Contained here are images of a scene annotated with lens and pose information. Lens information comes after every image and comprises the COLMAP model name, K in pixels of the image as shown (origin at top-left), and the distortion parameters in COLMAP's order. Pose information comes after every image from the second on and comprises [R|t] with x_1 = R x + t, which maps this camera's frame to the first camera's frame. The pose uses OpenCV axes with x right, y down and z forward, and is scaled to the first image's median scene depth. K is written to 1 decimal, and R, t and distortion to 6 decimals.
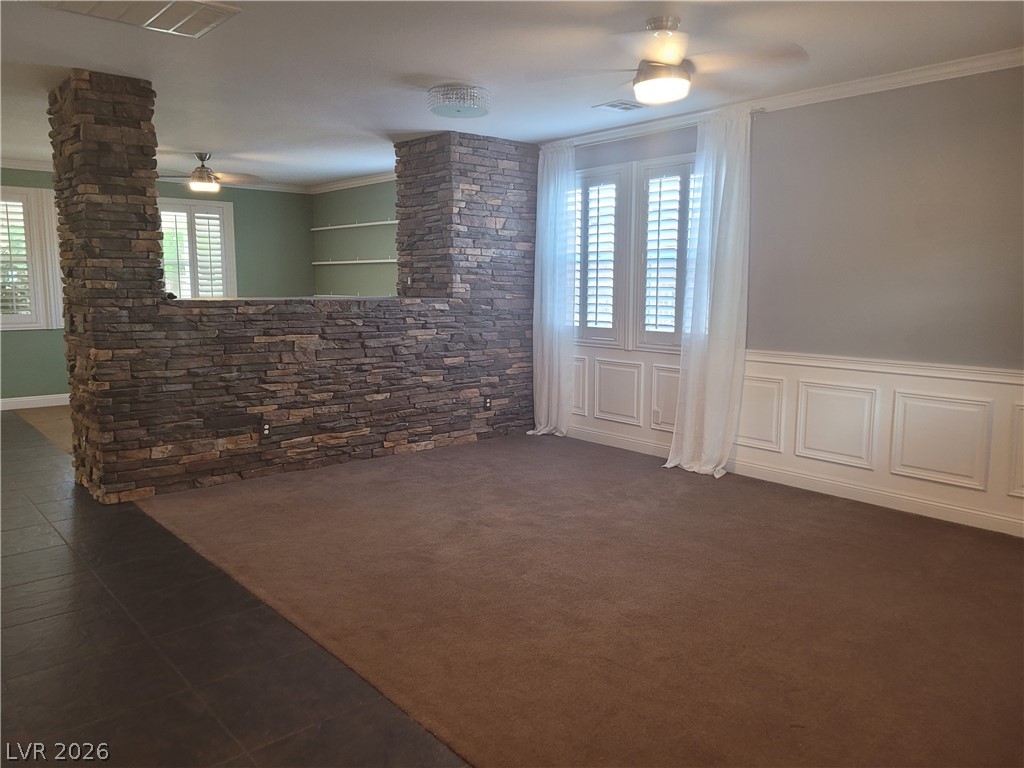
lens RADIAL K [[769.4, 0, 511.8], [0, 769.4, 382.8], [0, 0, 1]] dist [0.056252, -0.034645]
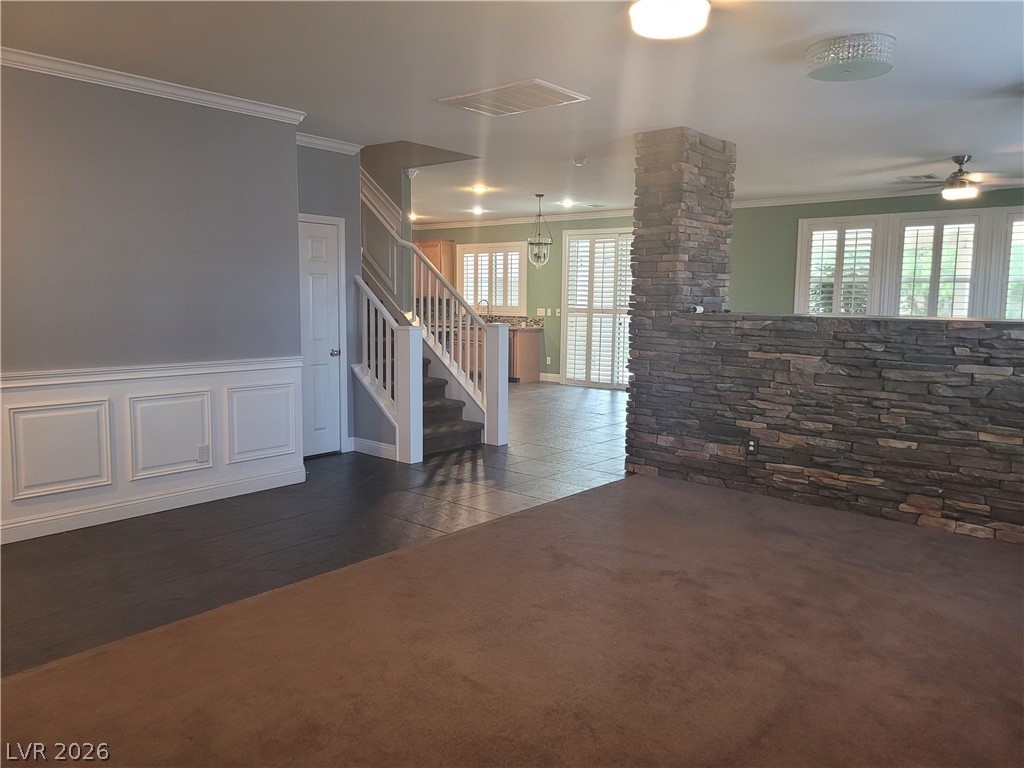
lens RADIAL K [[769.4, 0, 514.8], [0, 769.4, 382.8], [0, 0, 1]] dist [0.056252, -0.034645]
pose [[0.135903, 0.111564, -0.984421, 0.581704], [-0.141945, 0.985581, 0.092099, -0.064551], [0.980501, 0.127217, 0.149780, 0.522035]]
